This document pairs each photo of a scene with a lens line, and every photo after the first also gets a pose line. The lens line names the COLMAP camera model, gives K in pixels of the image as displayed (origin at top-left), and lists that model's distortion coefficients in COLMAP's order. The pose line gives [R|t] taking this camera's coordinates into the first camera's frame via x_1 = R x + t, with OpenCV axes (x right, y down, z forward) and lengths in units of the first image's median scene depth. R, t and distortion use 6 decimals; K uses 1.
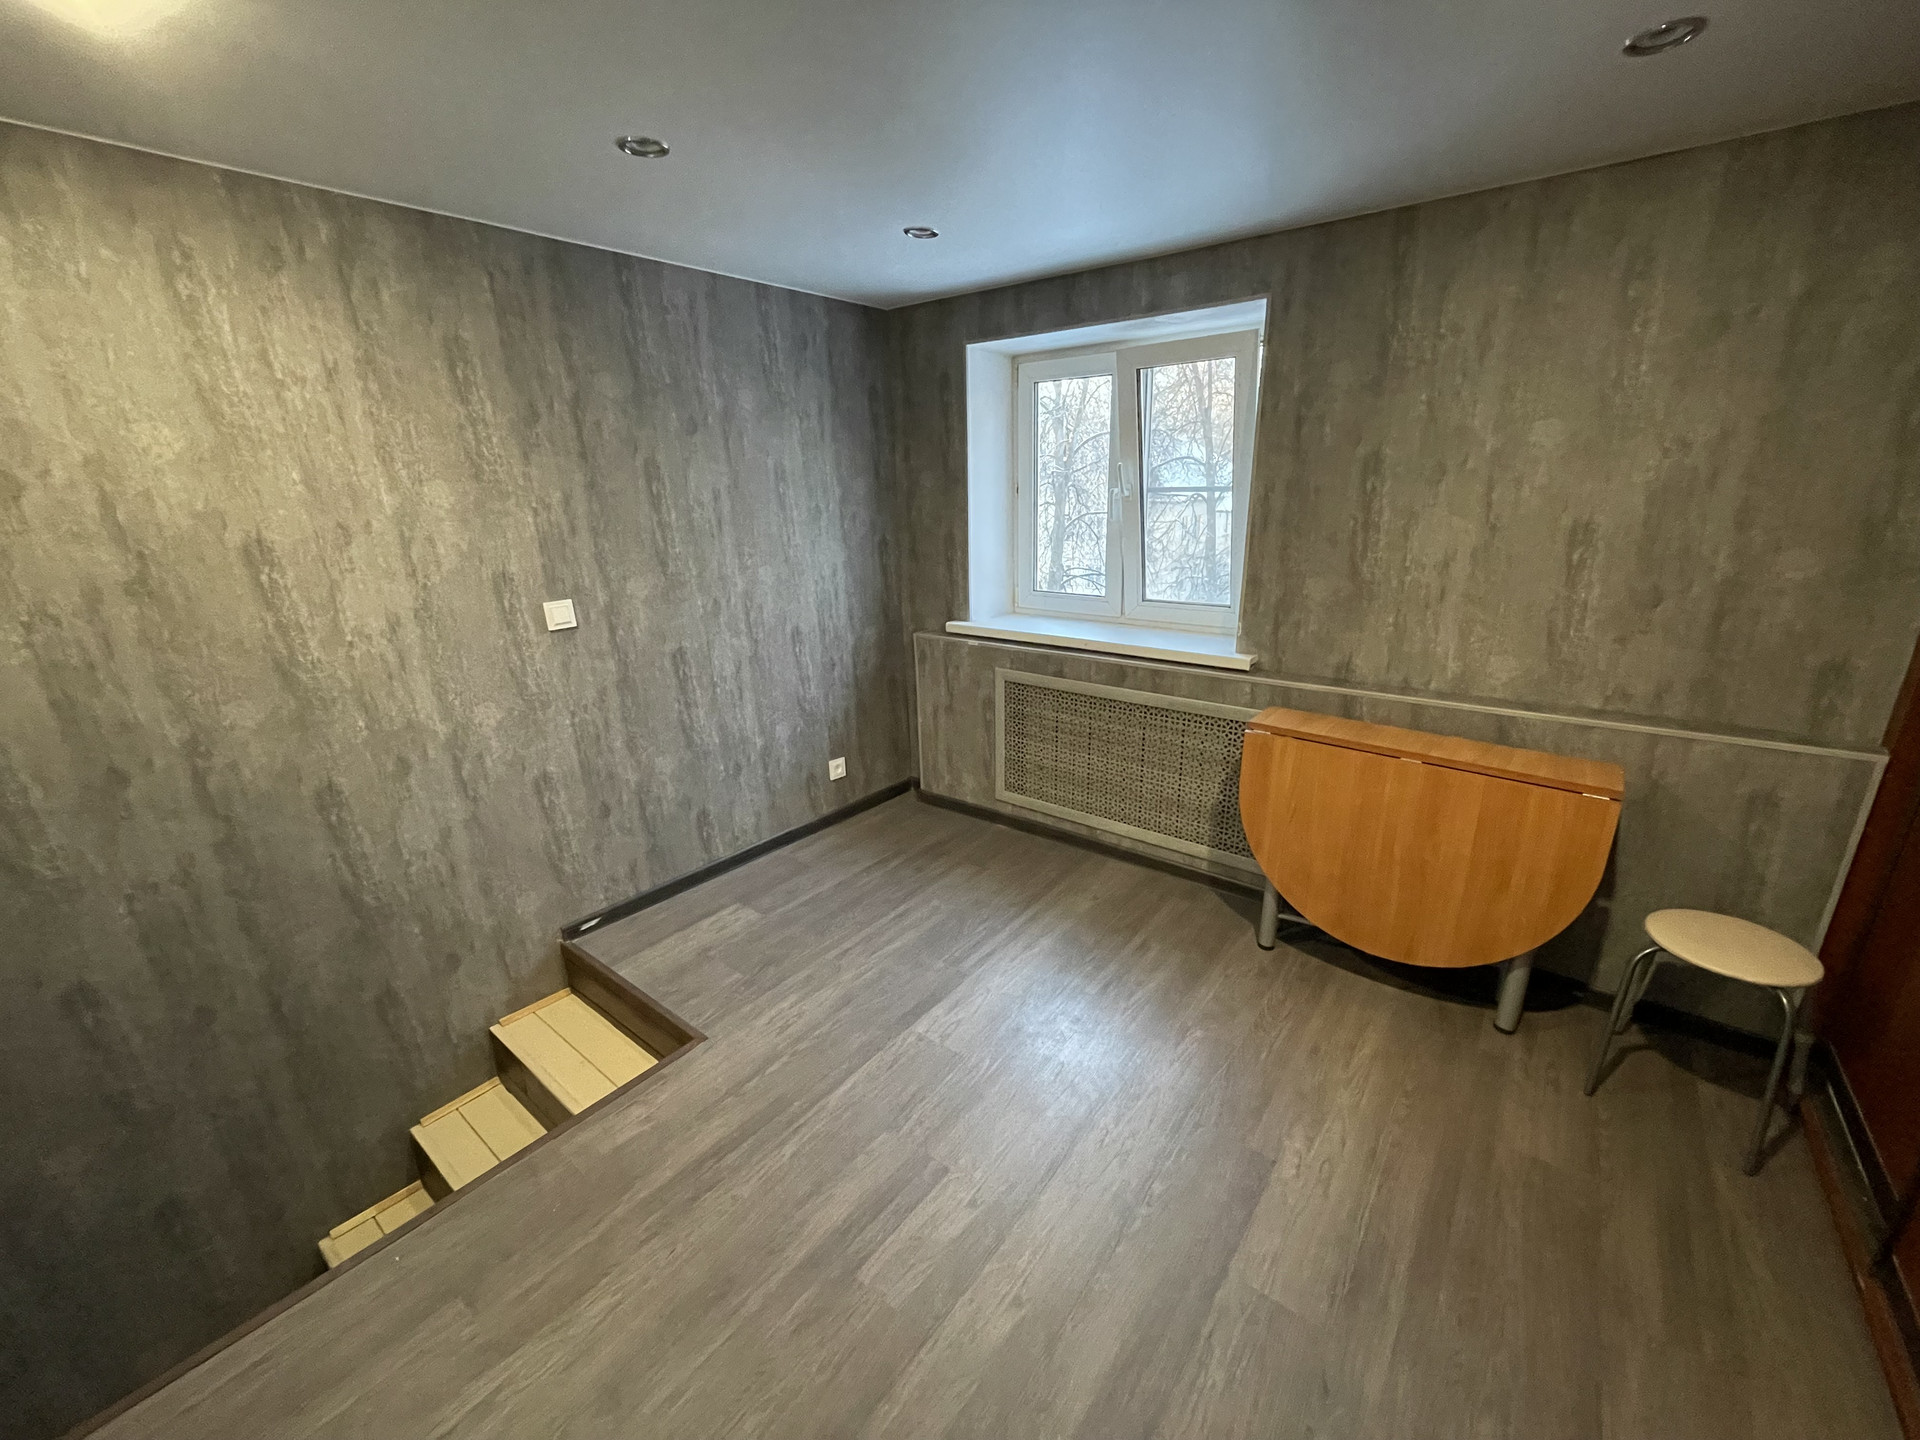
lens RADIAL K [[771.9, 0, 960.0], [0, 771.9, 720.0], [0, 0, 1]] dist [-0.003329, -0.000092]
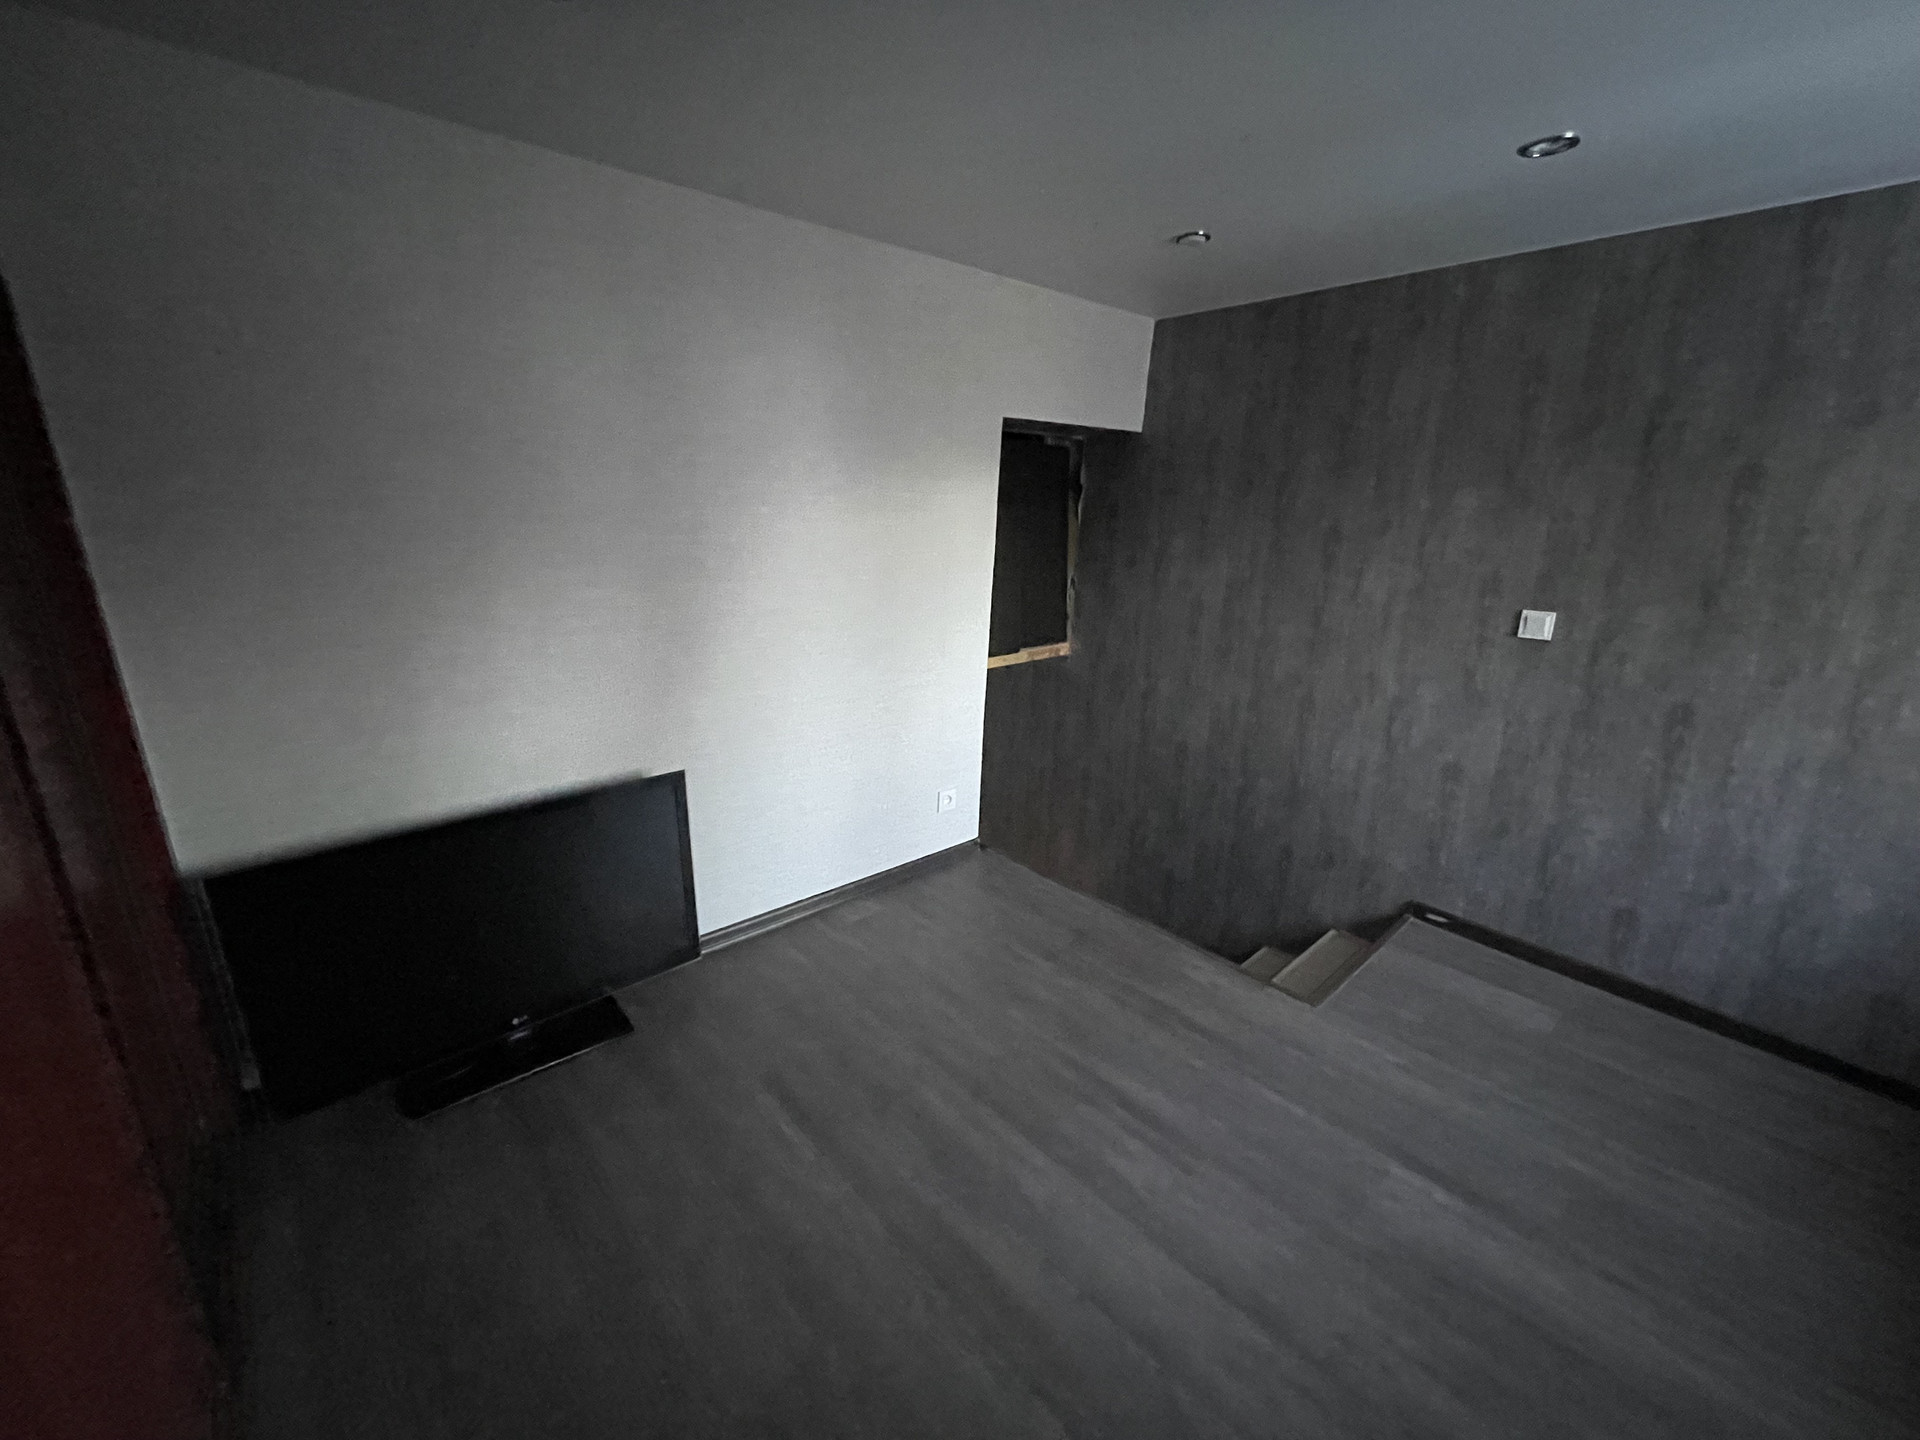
lens RADIAL K [[759.2, 0, 962.7], [0, 759.2, 725.1], [0, 0, 1]] dist [0.000392, 0.000127]
pose [[-0.168688, 0.296676, -0.939961, 0.506293], [-0.303617, 0.891619, 0.335906, -0.114478], [0.937743, 0.342051, -0.060329, 0.375298]]
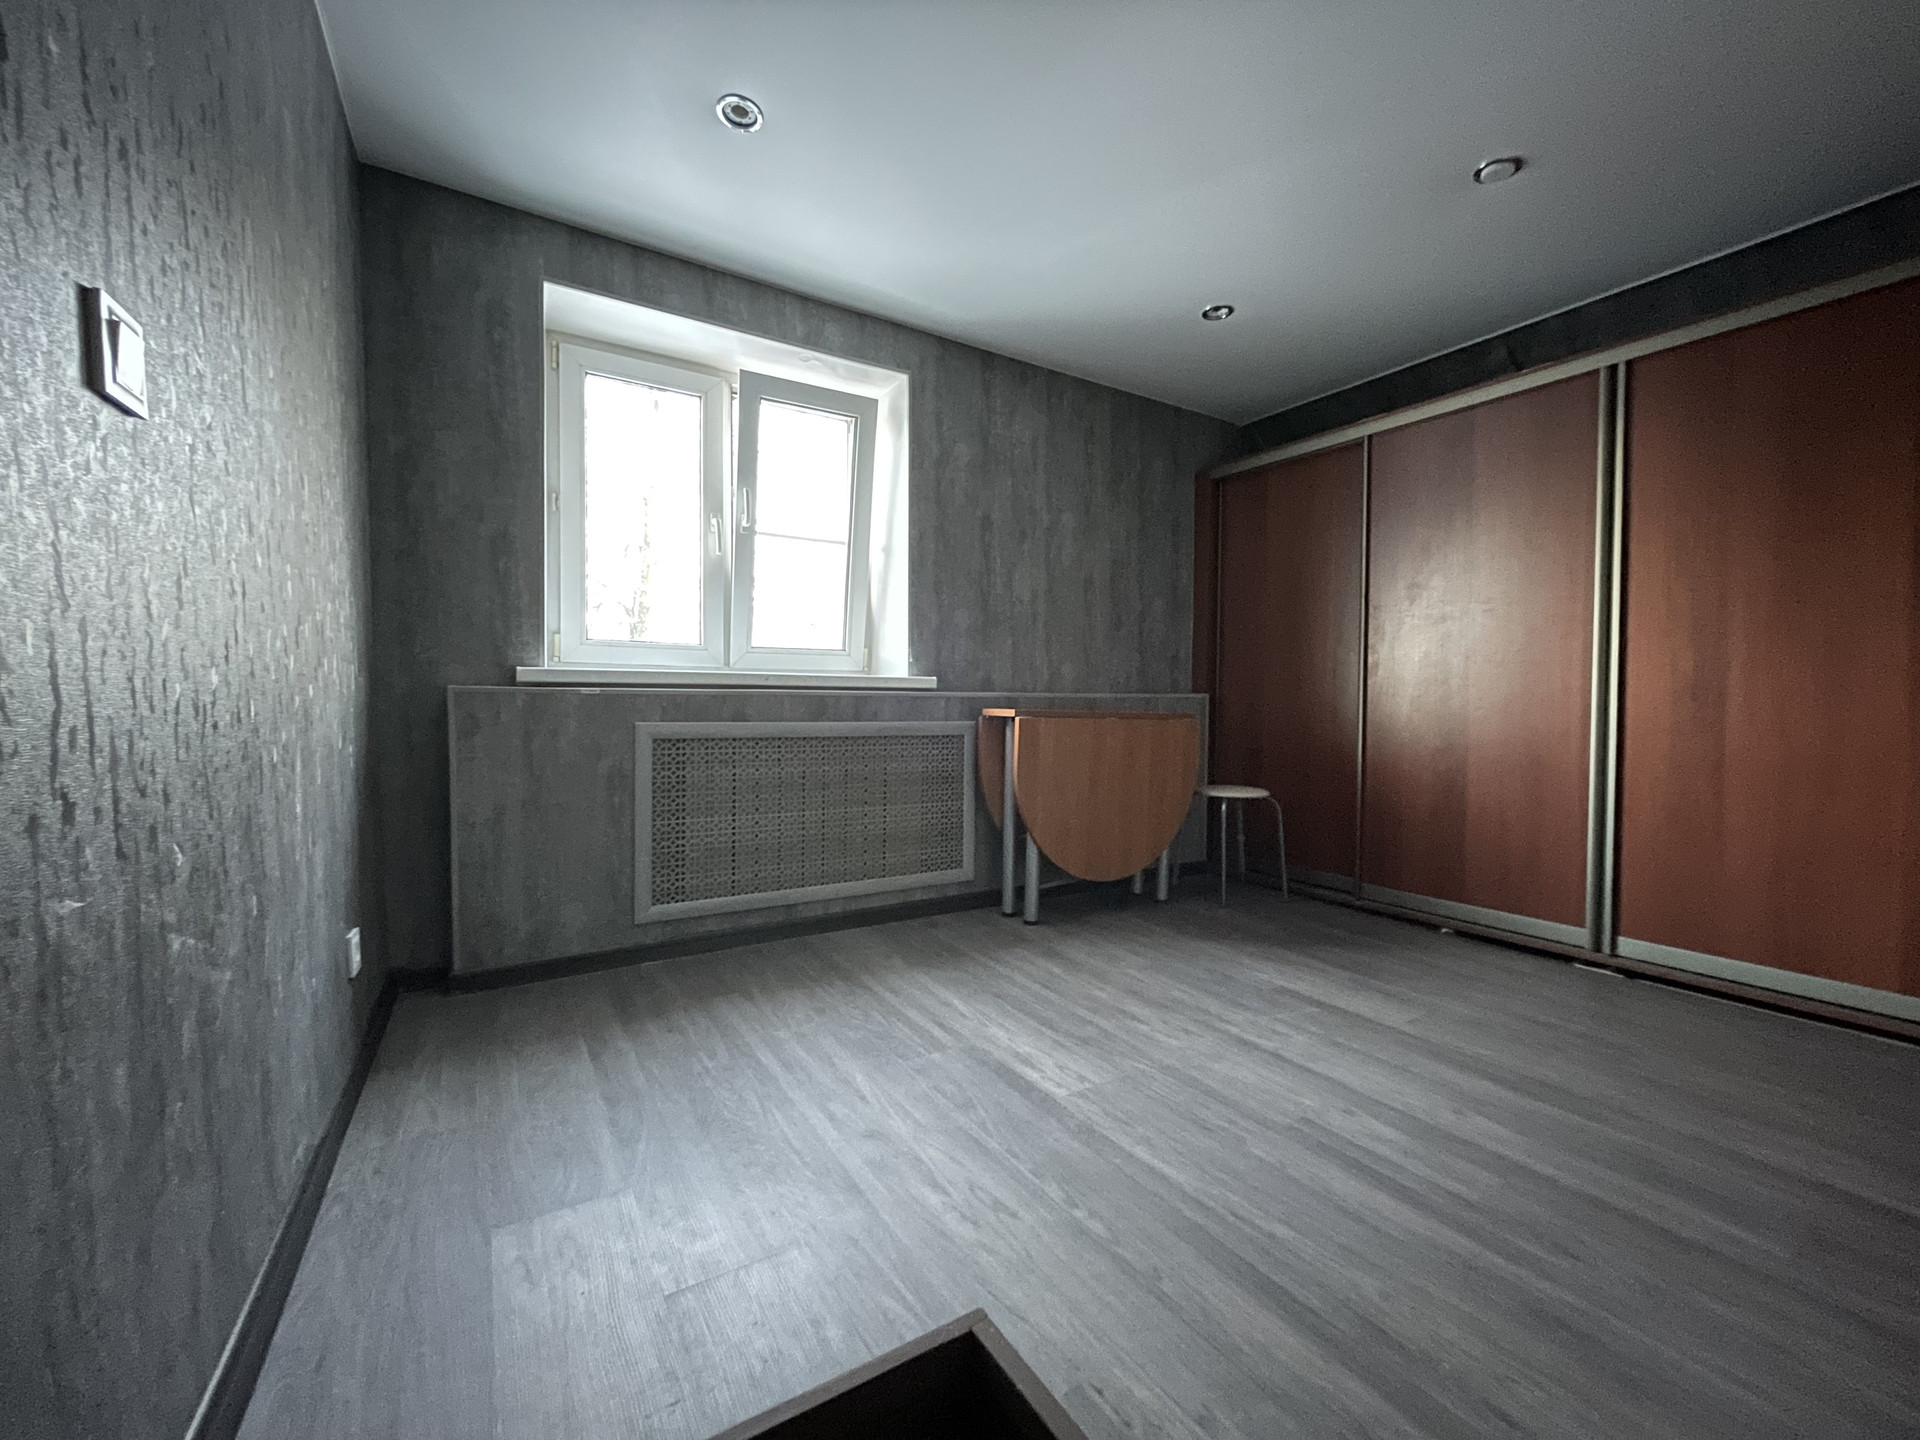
lens RADIAL K [[771.9, 0, 960.0], [0, 771.9, 720.0], [0, 0, 1]] dist [-0.003329, -0.000092]
pose [[0.334737, 0.003726, 0.942304, -0.614053], [0.266249, 0.958872, -0.098372, 0.092014], [-0.903915, 0.283816, 0.319978, 0.609589]]
